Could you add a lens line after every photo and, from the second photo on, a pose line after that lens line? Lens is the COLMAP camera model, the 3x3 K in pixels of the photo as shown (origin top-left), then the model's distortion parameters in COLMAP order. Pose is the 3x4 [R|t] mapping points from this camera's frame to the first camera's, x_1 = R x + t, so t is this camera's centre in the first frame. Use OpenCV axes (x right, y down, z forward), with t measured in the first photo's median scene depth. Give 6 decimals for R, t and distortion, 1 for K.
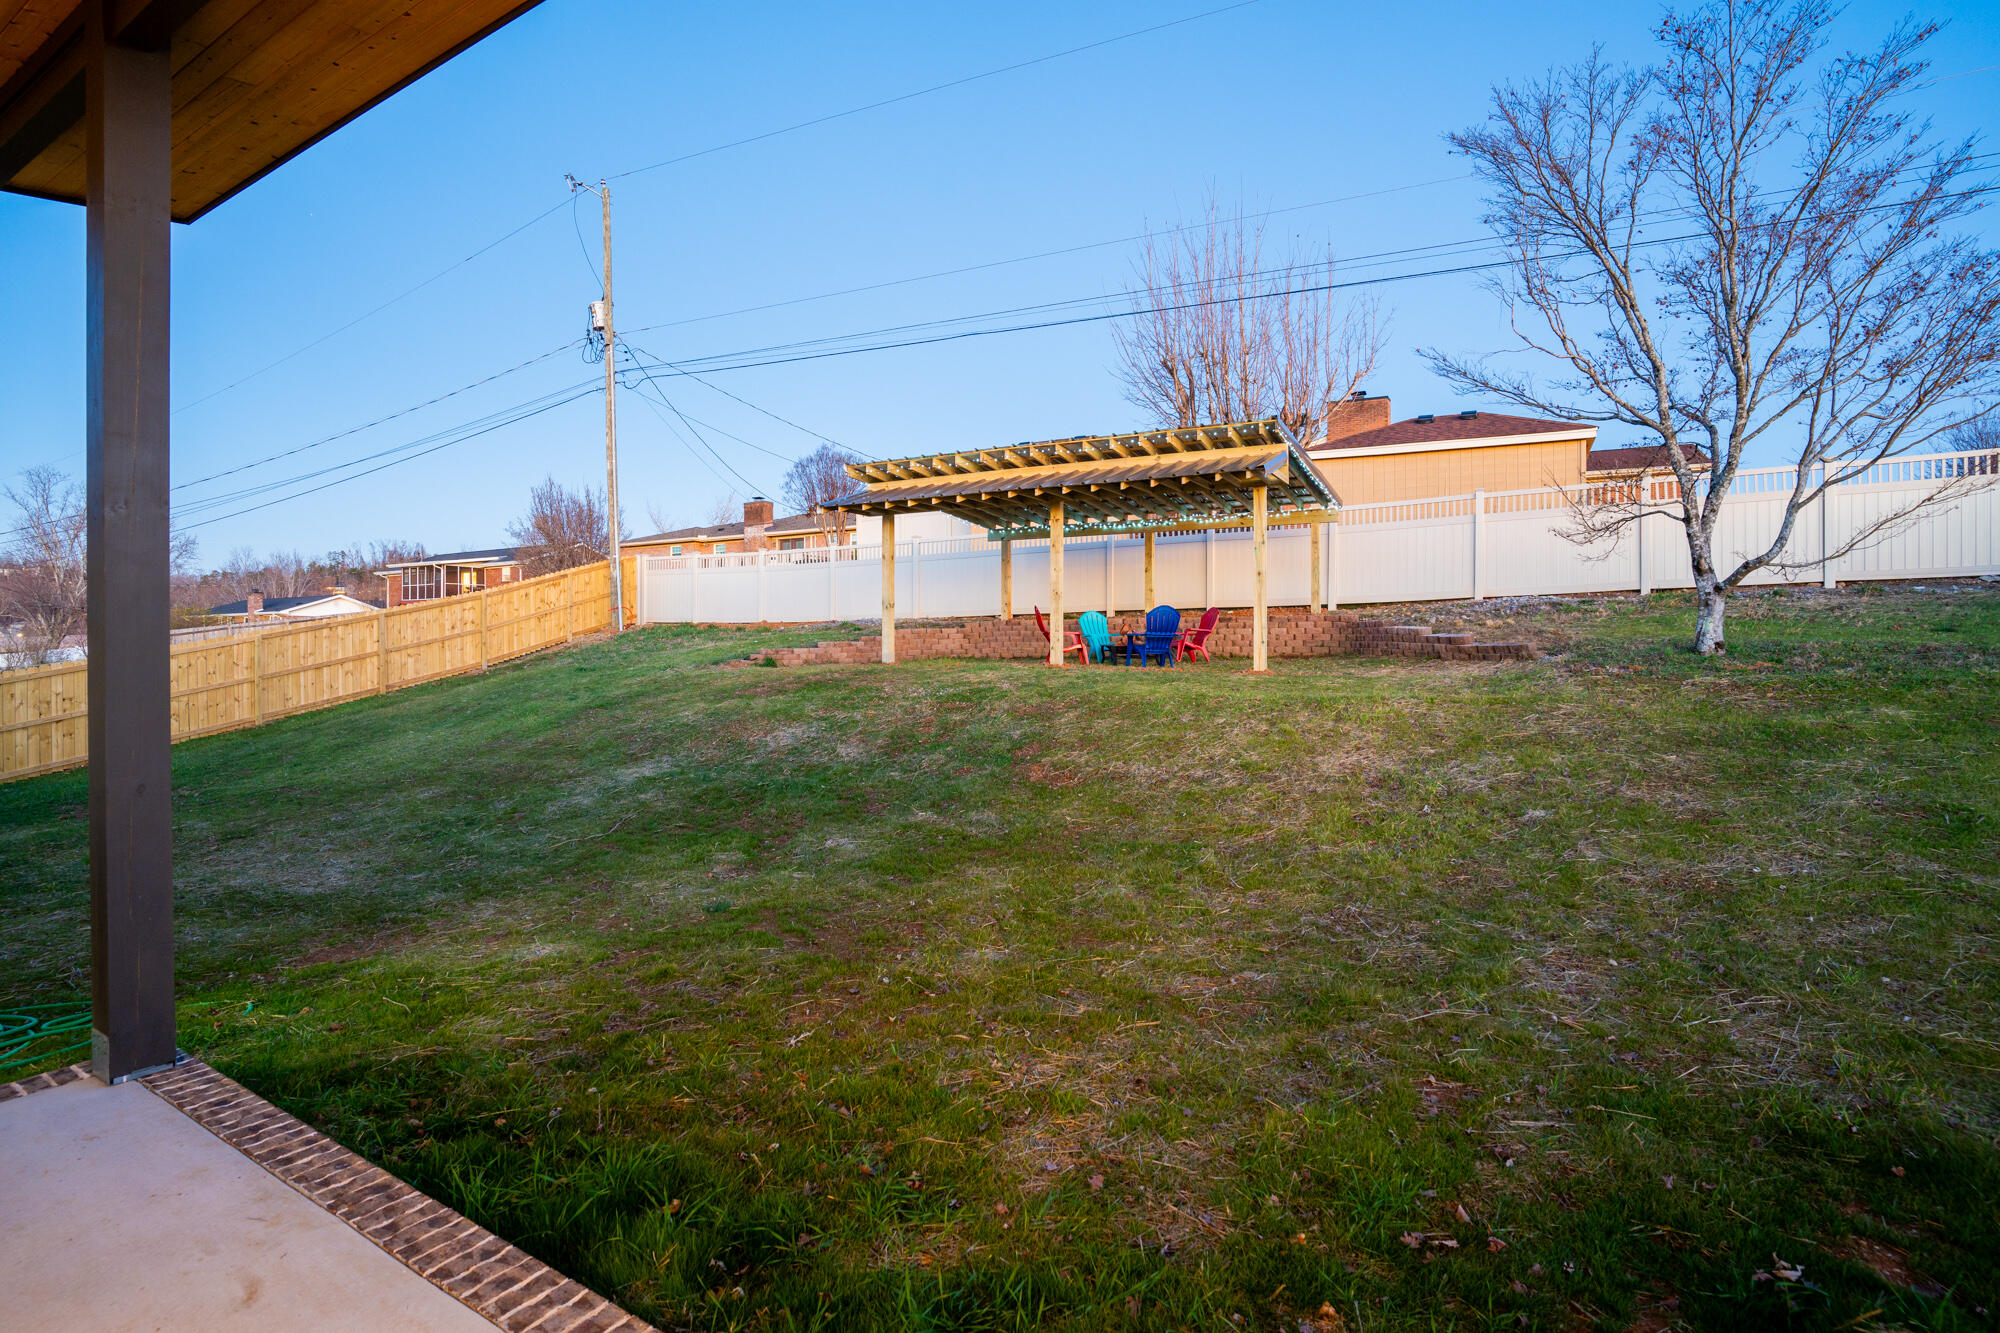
lens RADIAL K [[987.8, 0, 1002.1], [0, 987.8, 652.1], [0, 0, 1]] dist [-0.048216, 0.002582]
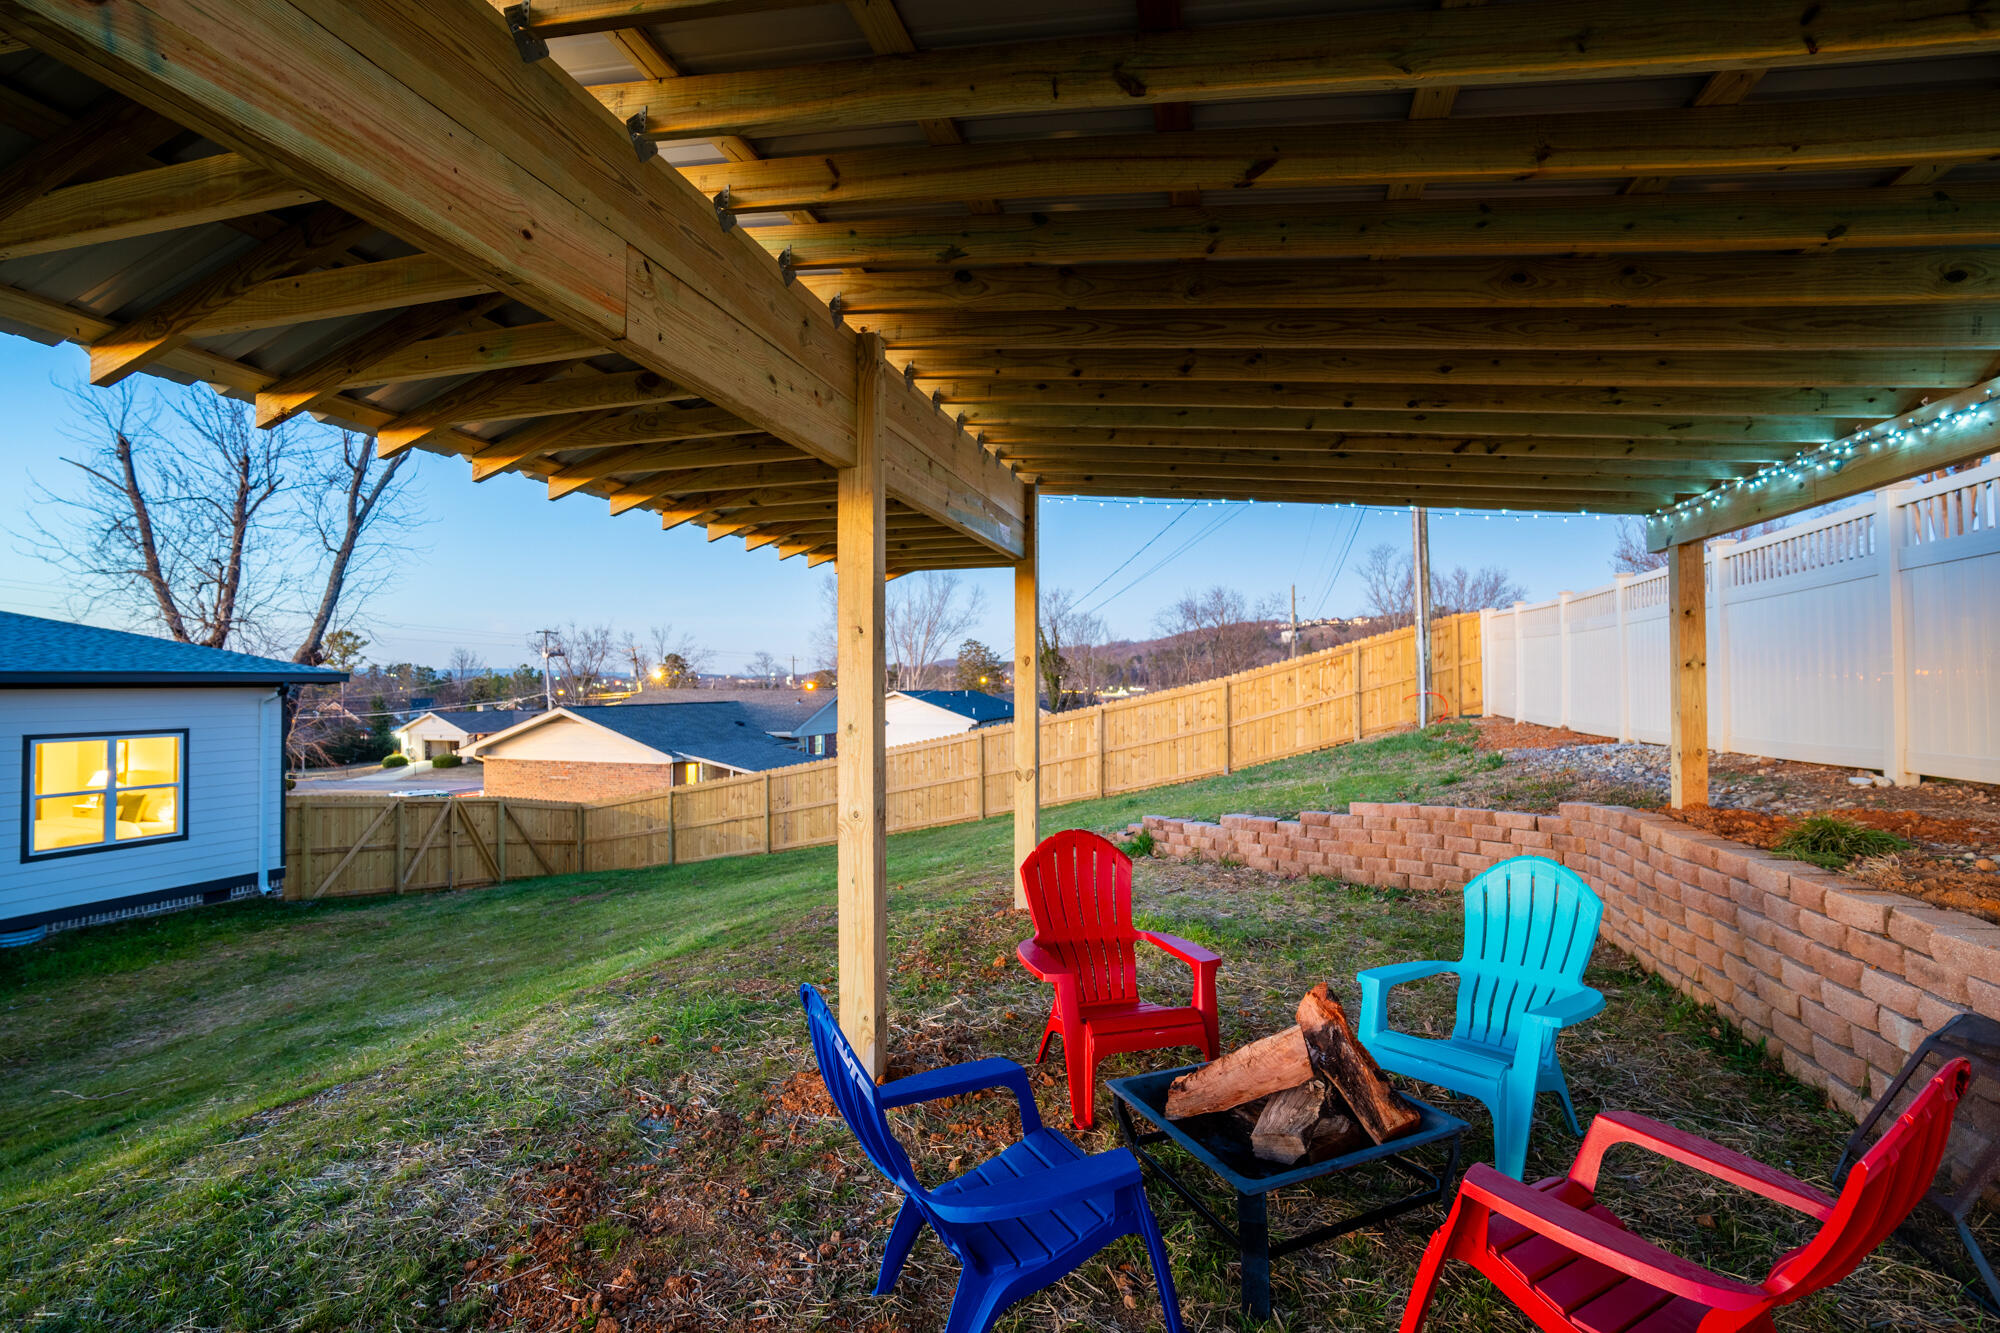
lens RADIAL K [[987.8, 0, 994.7], [0, 987.8, 666.4], [0, 0, 1]] dist [-0.048216, 0.002582]
pose [[0.272273, -0.014661, -0.962108, 0.843451], [-0.004075, 0.999857, -0.016390, -0.253514], [0.962211, 0.008383, 0.272174, 2.594877]]
